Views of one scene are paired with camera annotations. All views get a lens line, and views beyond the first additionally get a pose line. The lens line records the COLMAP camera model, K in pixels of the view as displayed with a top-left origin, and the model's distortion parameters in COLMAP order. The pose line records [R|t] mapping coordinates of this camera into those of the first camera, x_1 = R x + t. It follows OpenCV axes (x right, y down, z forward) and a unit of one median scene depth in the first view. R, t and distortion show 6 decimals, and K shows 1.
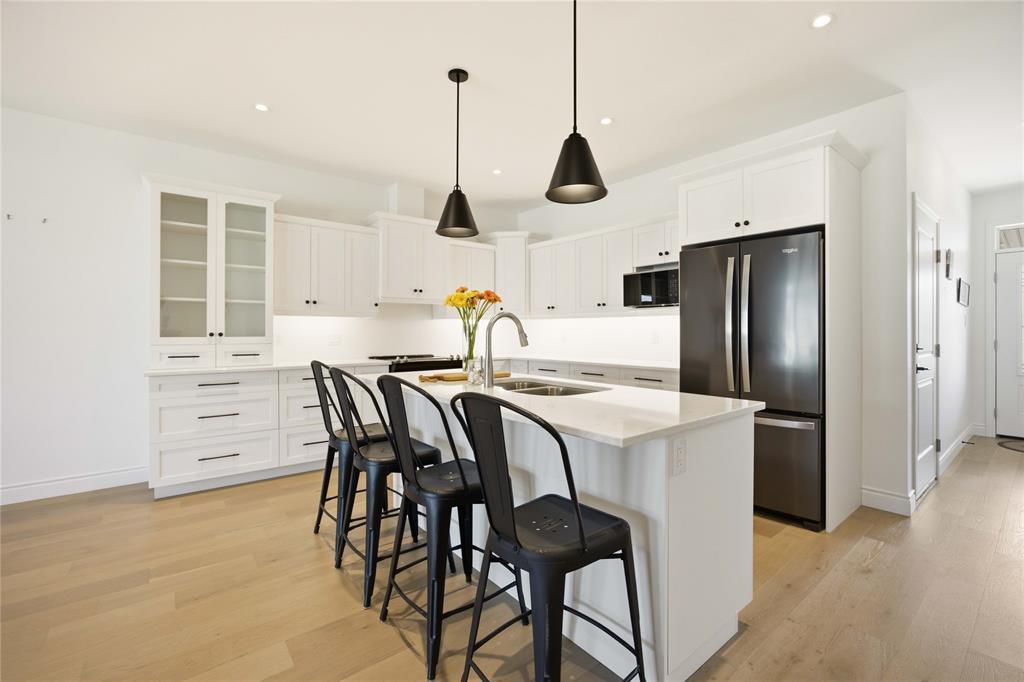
lens RADIAL K [[446.5, 0, 511.7], [0, 446.5, 330.8], [0, 0, 1]] dist [-0.031342, 0.012727]
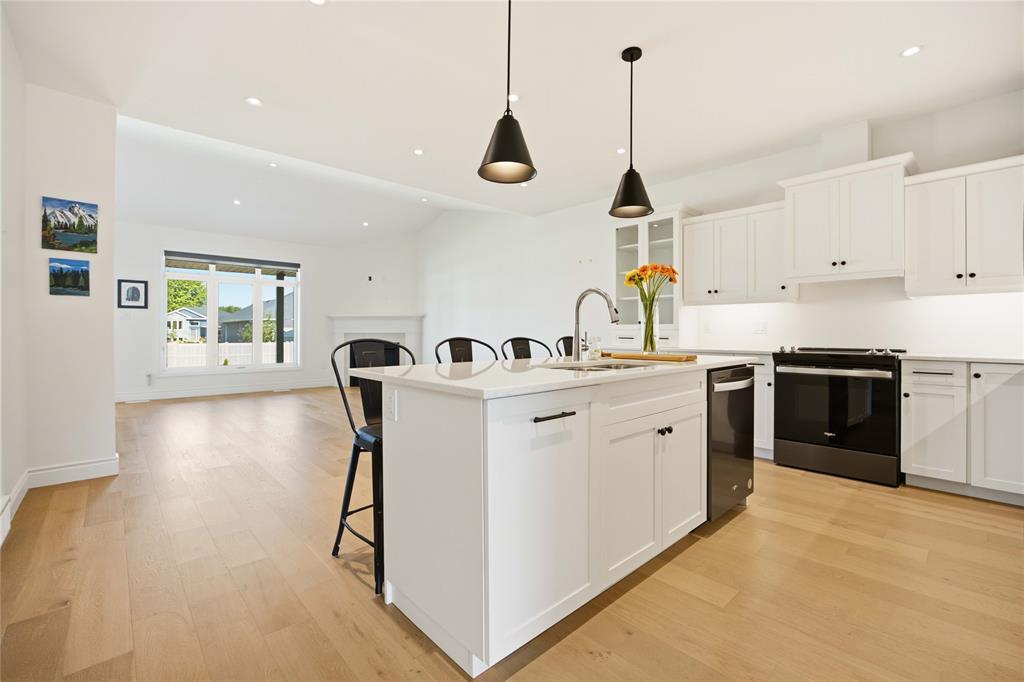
lens RADIAL K [[446.5, 0, 511.7], [0, 446.5, 330.8], [0, 0, 1]] dist [-0.031342, 0.012727]
pose [[0.062735, -0.002640, -0.998027, 0.668296], [-0.001466, 0.999995, -0.002737, 0.038305], [0.998029, 0.001635, 0.062731, 0.510623]]
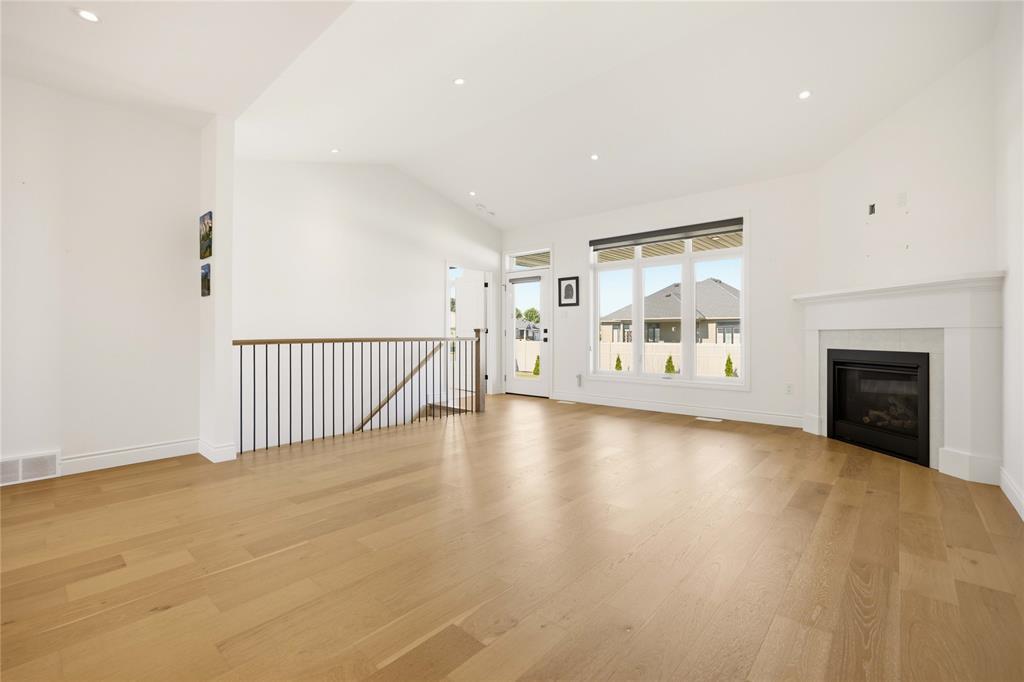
lens RADIAL K [[446.5, 0, 511.7], [0, 446.5, 330.8], [0, 0, 1]] dist [-0.031342, 0.012727]
pose [[-0.986013, -0.001239, -0.166664, -0.824292], [-0.000139, 0.999978, -0.006610, 0.056182], [0.166668, -0.006495, -0.985992, 0.828162]]
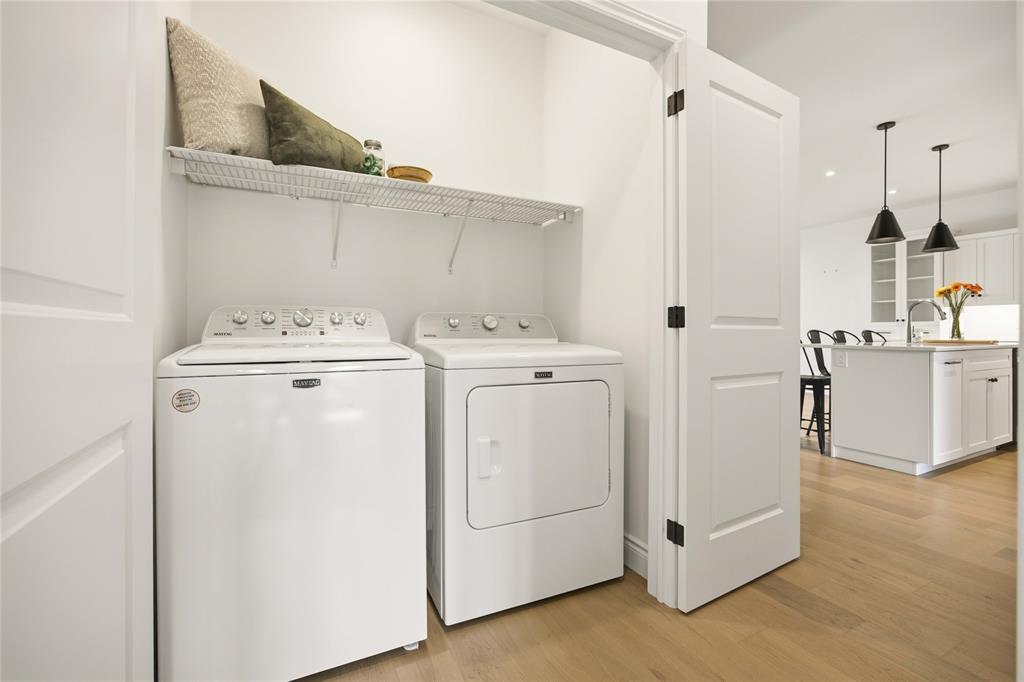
lens RADIAL K [[446.5, 0, 511.7], [0, 446.5, 330.8], [0, 0, 1]] dist [-0.031342, 0.012727]
pose [[-0.219534, -0.002944, -0.975600, 1.316780], [-0.001288, 0.999995, -0.002728, 0.054551], [0.975604, 0.000658, -0.219537, -0.096310]]
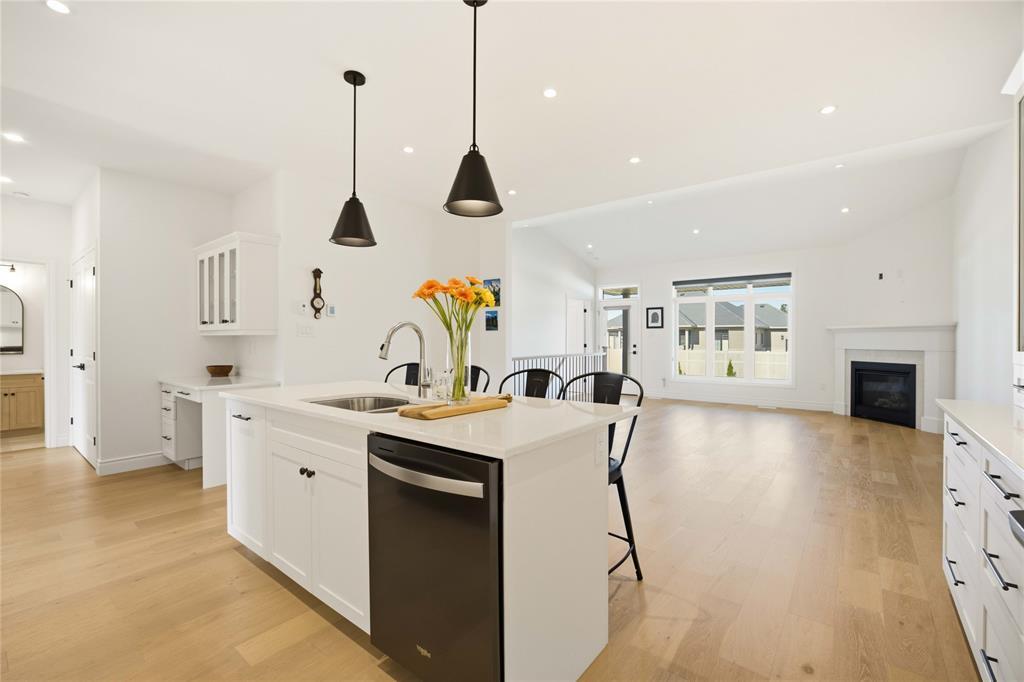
lens RADIAL K [[438.7, 0, 524.0], [0, 438.7, 341.4], [0, 0, 1]] dist [0.000429, 0.000402]
pose [[-0.972457, 0.002101, -0.233072, -0.012503], [0.000566, 0.999978, 0.006651, -0.003603], [0.233080, 0.006336, -0.972437, 1.333251]]
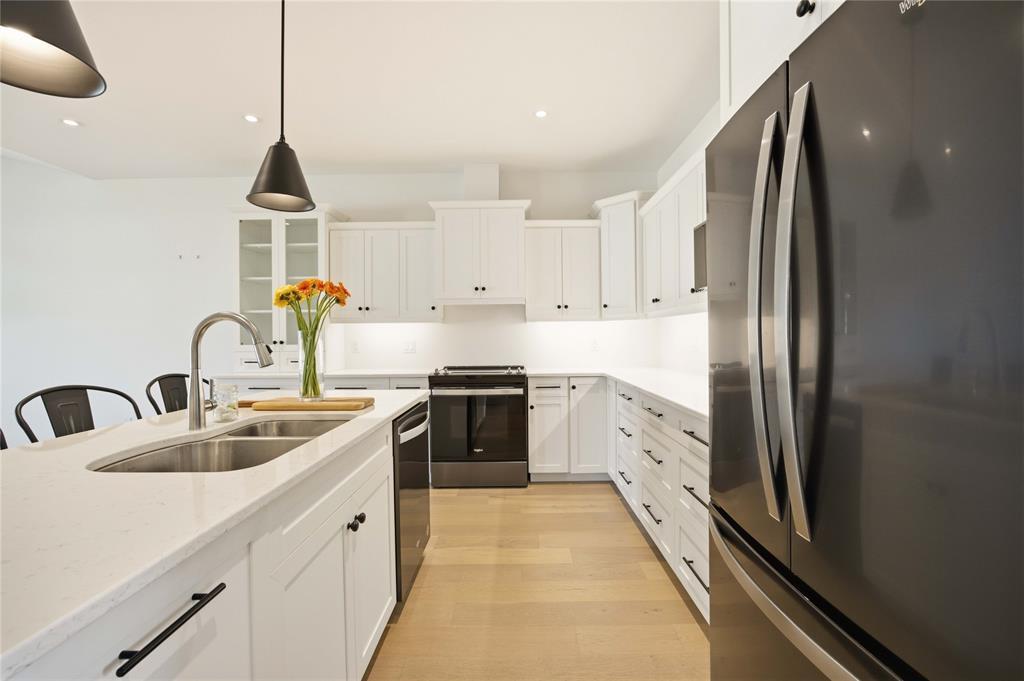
lens RADIAL K [[447.1, 0, 520.5], [0, 447.1, 339.9], [0, 0, 1]] dist [-0.032496, 0.012260]
pose [[0.774354, -0.000732, -0.632752, 0.488910], [0.008322, 0.999925, 0.009027, -0.002608], [0.632698, -0.012256, 0.774302, 0.526585]]
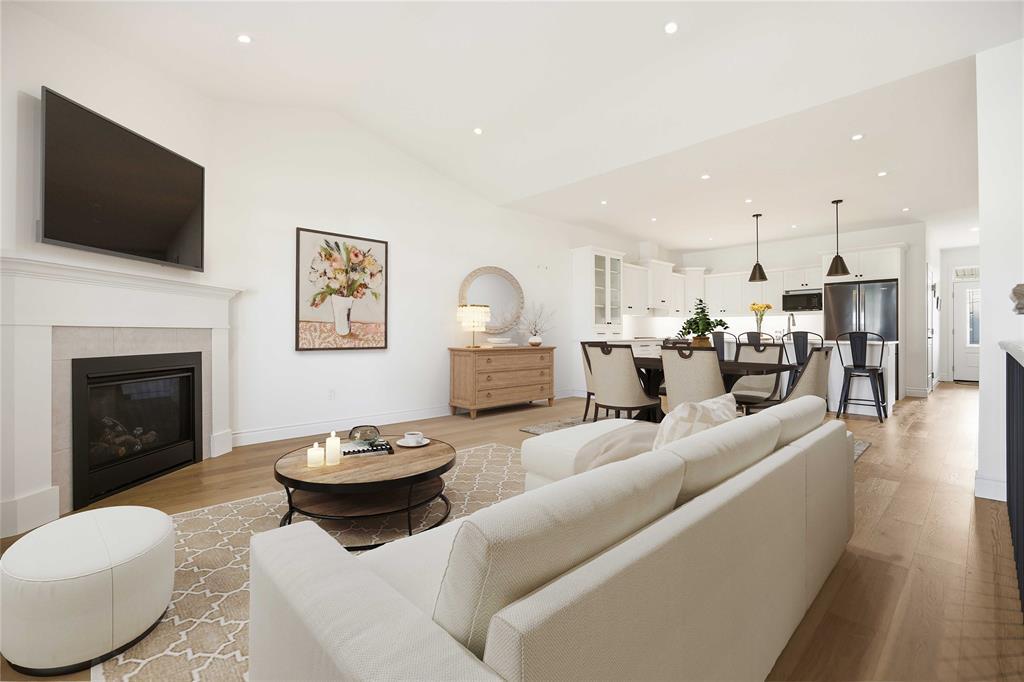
lens RADIAL K [[446.5, 0, 511.7], [0, 446.5, 330.8], [0, 0, 1]] dist [-0.031342, 0.012727]
pose [[0.997551, 0.000409, 0.069942, -1.244535], [0.000150, 0.999968, -0.007993, 0.059044], [-0.069943, 0.007984, 0.997519, -1.008059]]
